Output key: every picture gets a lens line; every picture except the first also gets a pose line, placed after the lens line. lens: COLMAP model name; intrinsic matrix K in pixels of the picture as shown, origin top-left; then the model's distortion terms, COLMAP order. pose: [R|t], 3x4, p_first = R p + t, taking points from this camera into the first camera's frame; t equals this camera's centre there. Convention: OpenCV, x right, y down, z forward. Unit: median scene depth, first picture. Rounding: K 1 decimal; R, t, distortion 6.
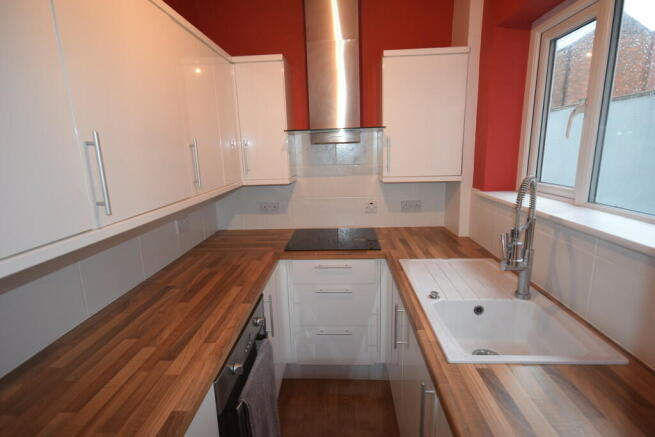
lens RADIAL K [[336.4, 0, 326.4], [0, 336.4, 218.9], [0, 0, 1]] dist [0.005930, 0.001010]
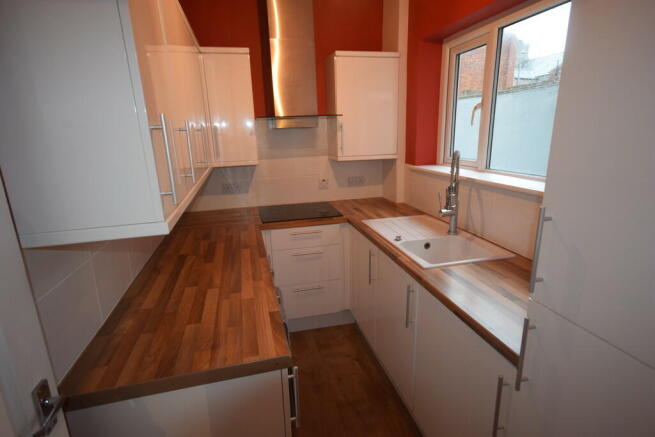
lens RADIAL K [[356.5, 0, 328.8], [0, 356.5, 222.1], [0, 0, 1]] dist [0.000589, 0.000095]
pose [[0.955262, -0.072722, 0.286682, -0.283529], [0.061910, 0.996993, 0.046614, 0.054813], [-0.289210, -0.026780, 0.956891, -0.249956]]
